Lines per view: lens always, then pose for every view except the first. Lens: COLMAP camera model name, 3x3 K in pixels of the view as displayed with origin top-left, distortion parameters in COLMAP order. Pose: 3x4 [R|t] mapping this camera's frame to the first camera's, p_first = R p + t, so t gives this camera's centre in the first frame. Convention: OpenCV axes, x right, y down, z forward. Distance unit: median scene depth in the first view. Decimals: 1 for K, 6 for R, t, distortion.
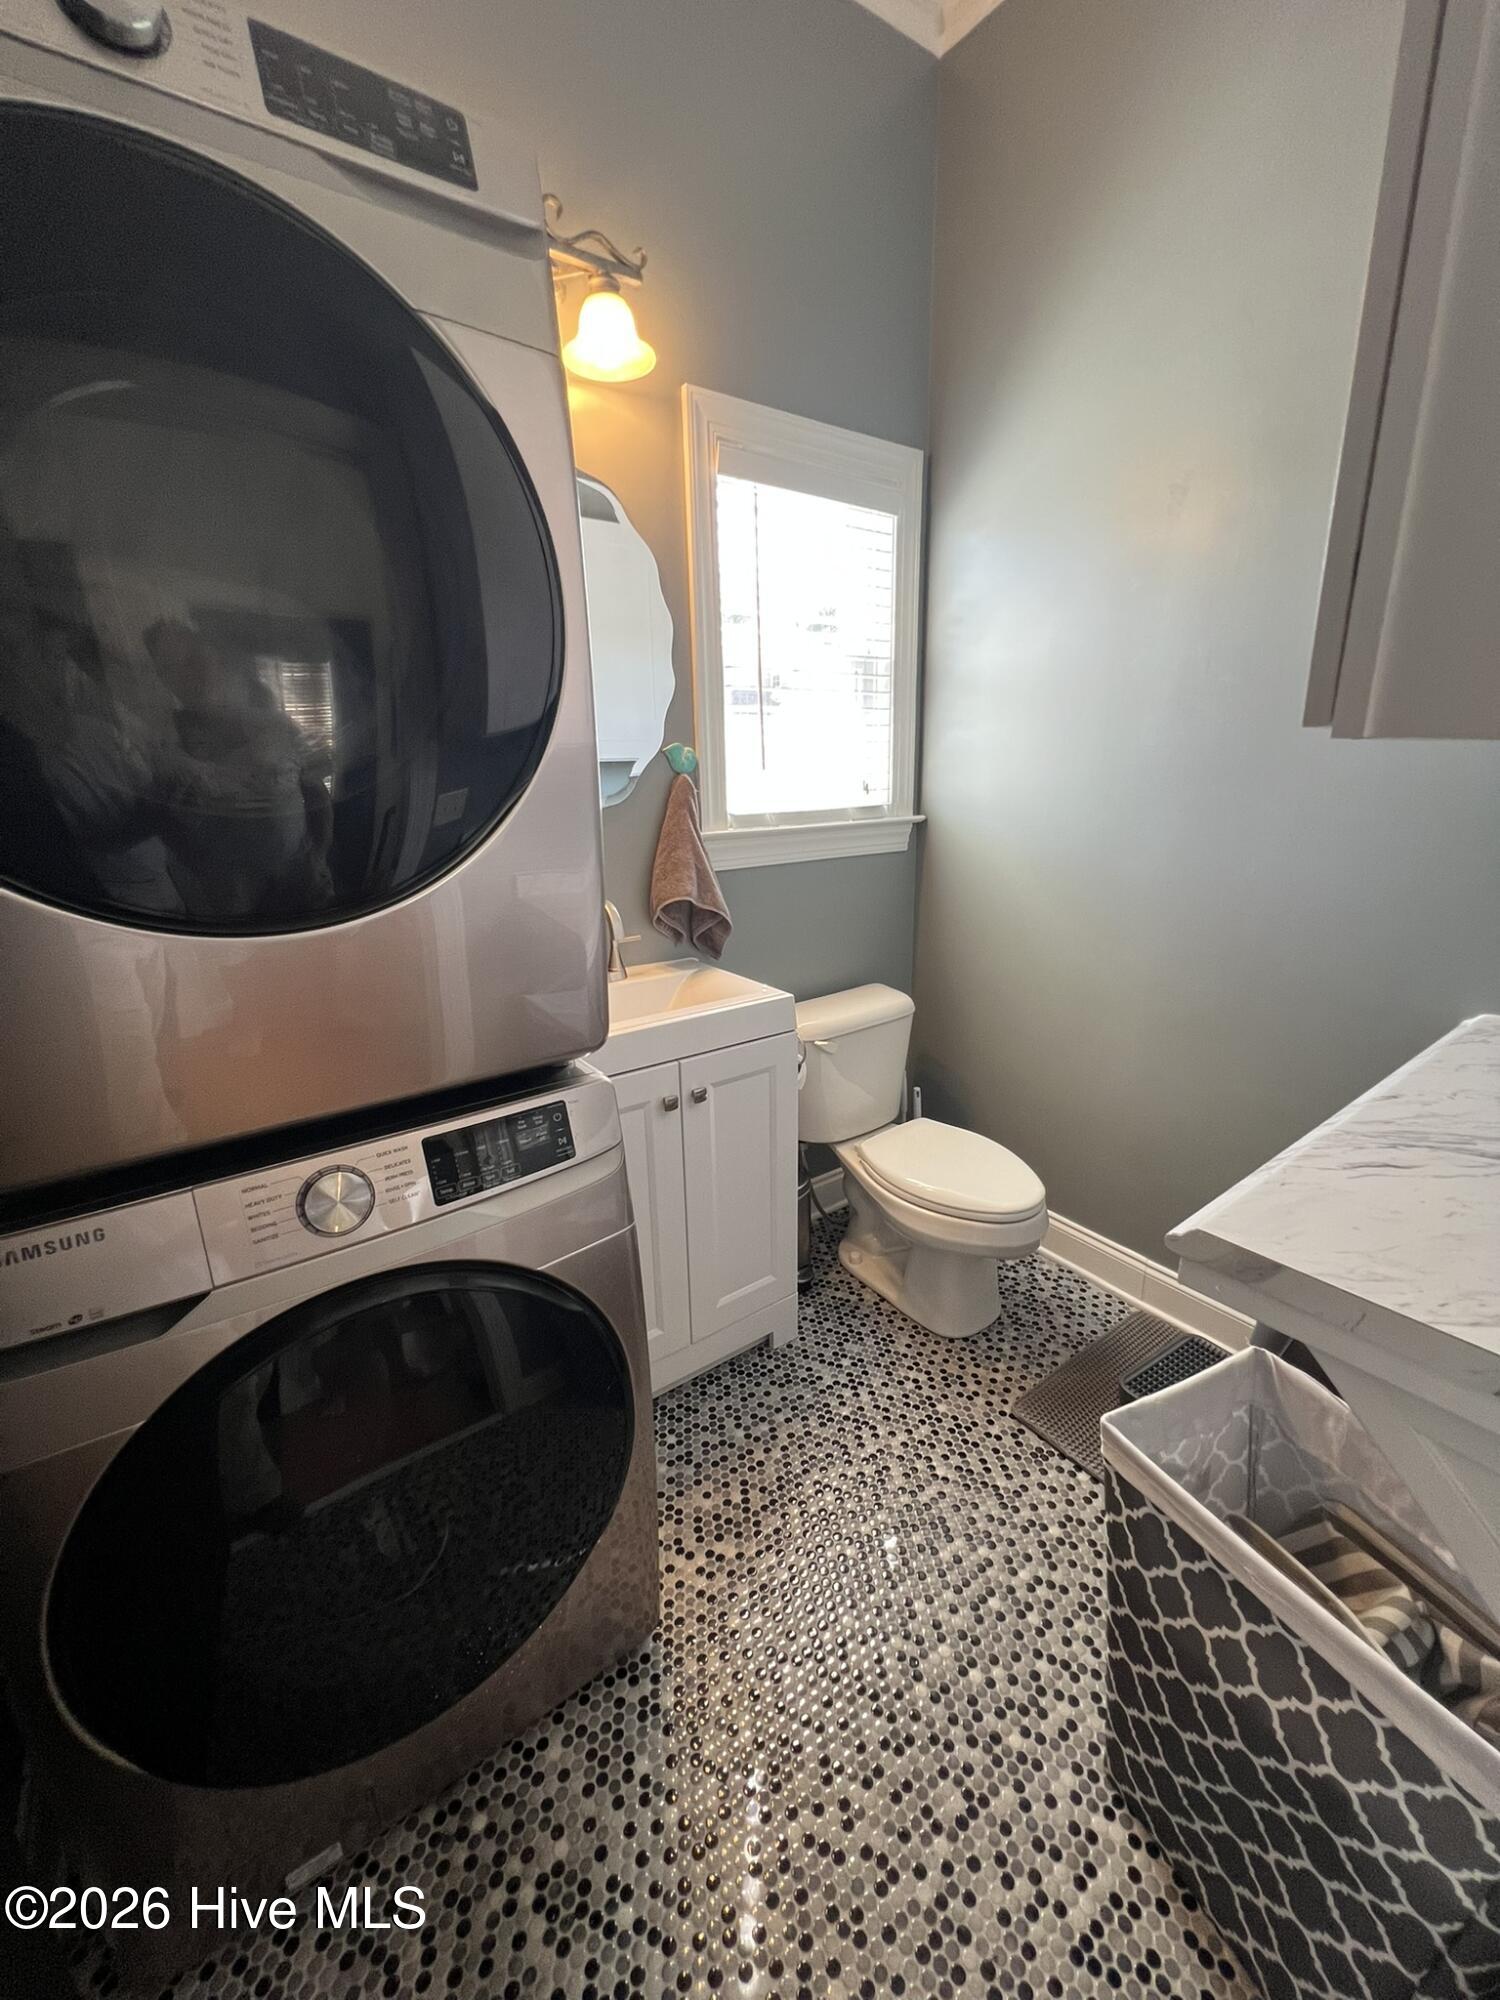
lens RADIAL K [[797.4, 0, 752.5], [0, 797.4, 997.2], [0, 0, 1]] dist [-0.003040, 0.001027]
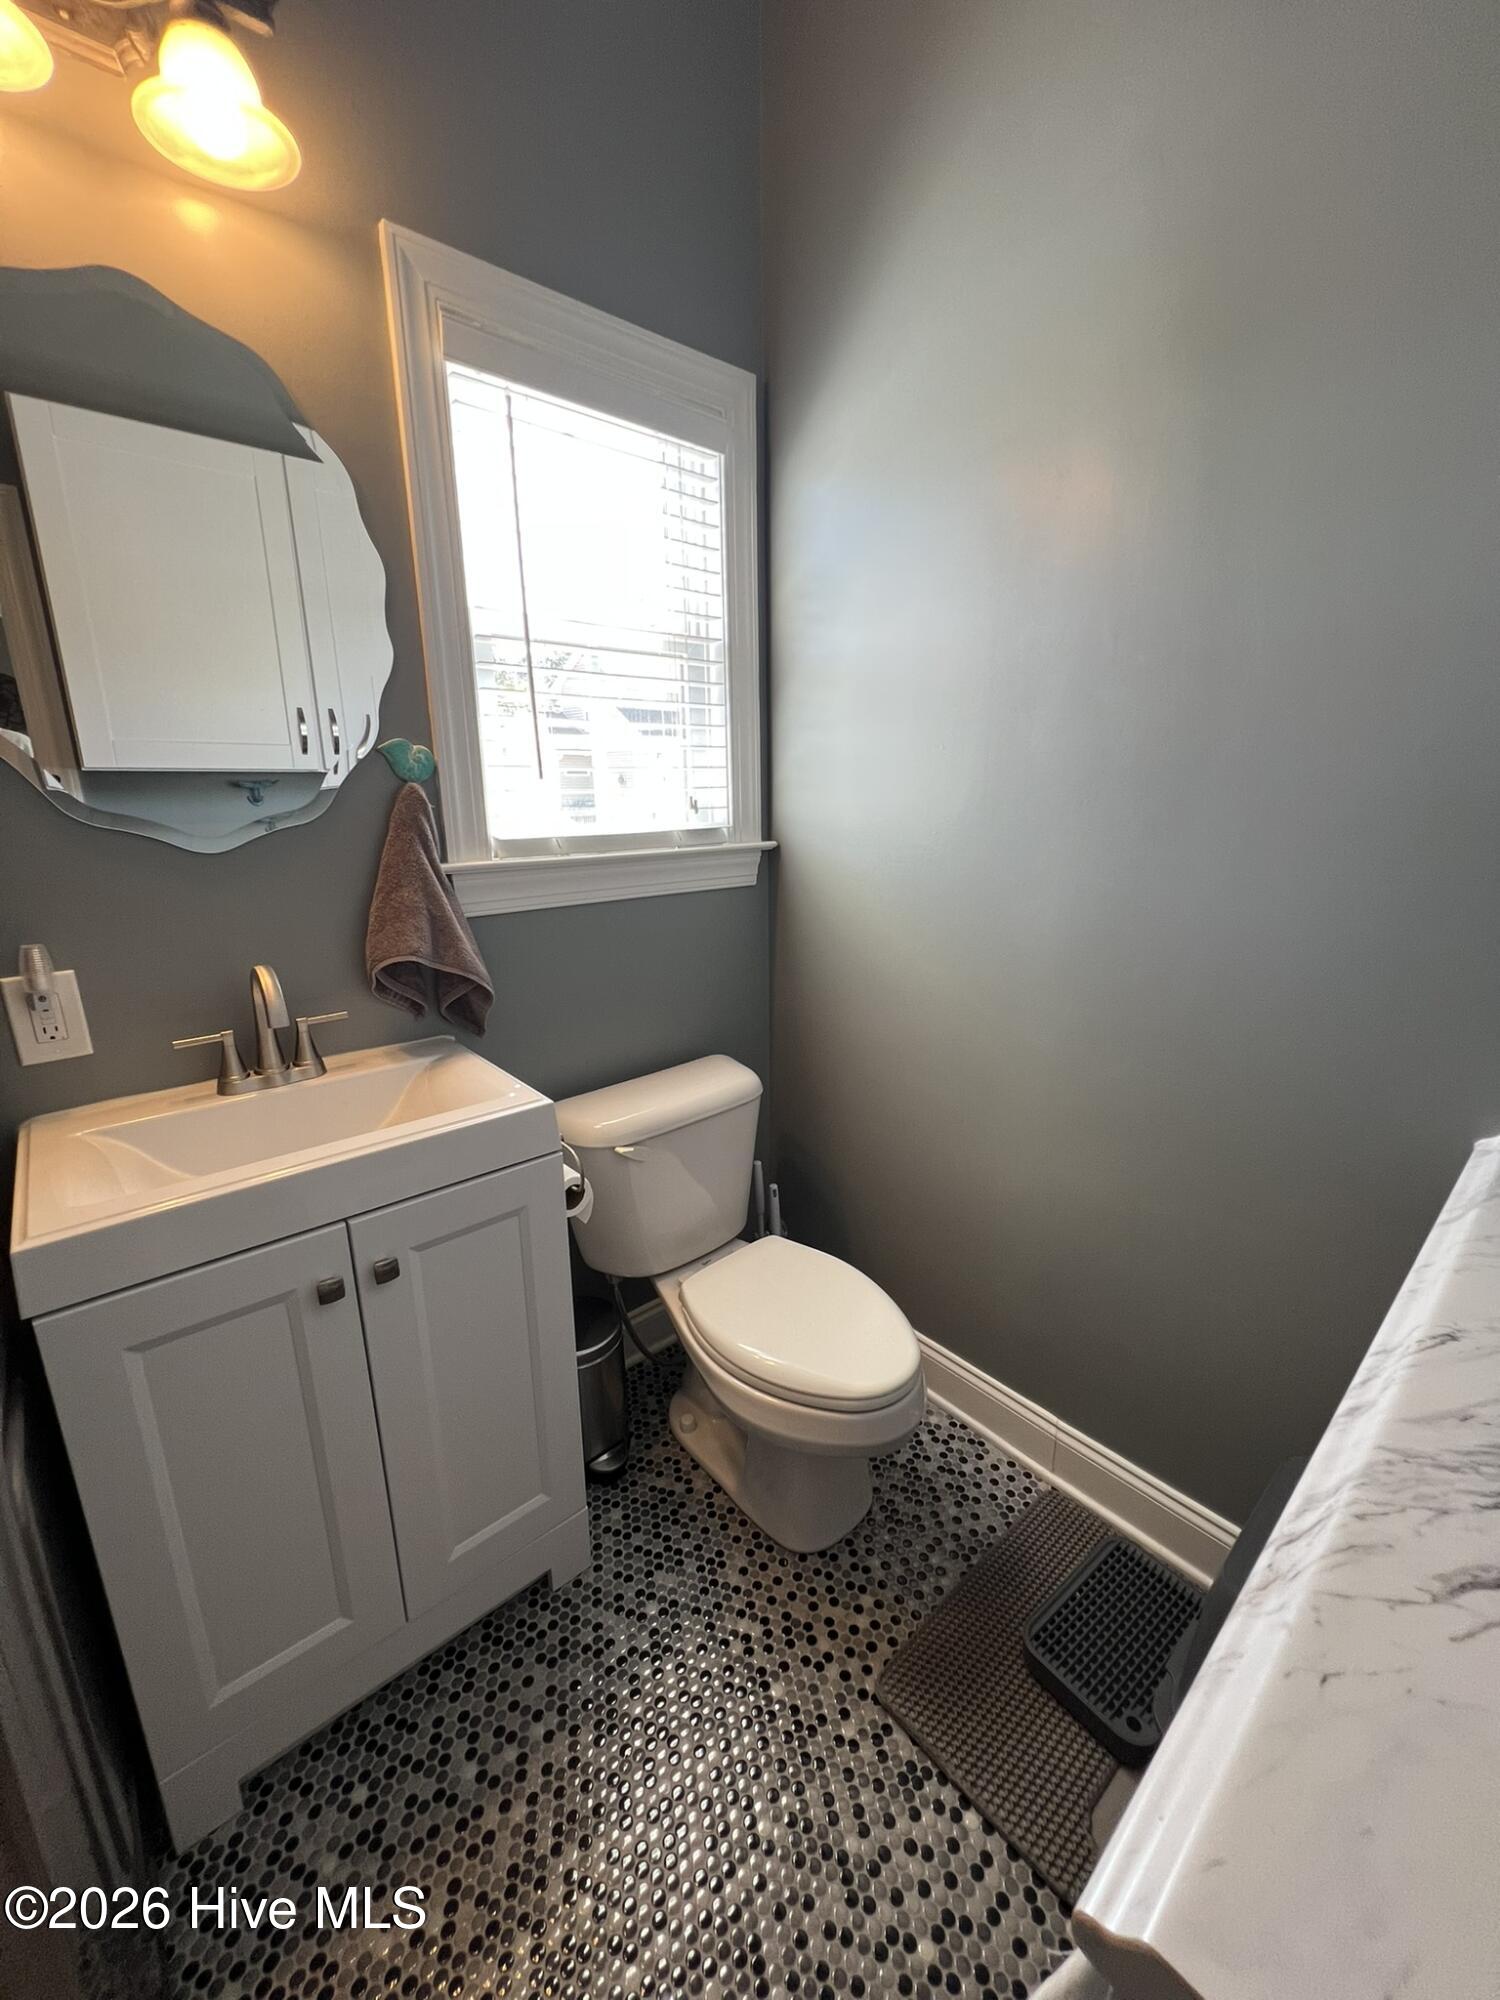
lens RADIAL K [[797.4, 0, 751.1], [0, 797.4, 995.4], [0, 0, 1]] dist [-0.003040, 0.001027]
pose [[0.995764, -0.011446, 0.091232, 0.147094], [0.013957, 0.999540, -0.026927, -0.067642], [-0.090882, 0.028086, 0.995466, 0.273030]]
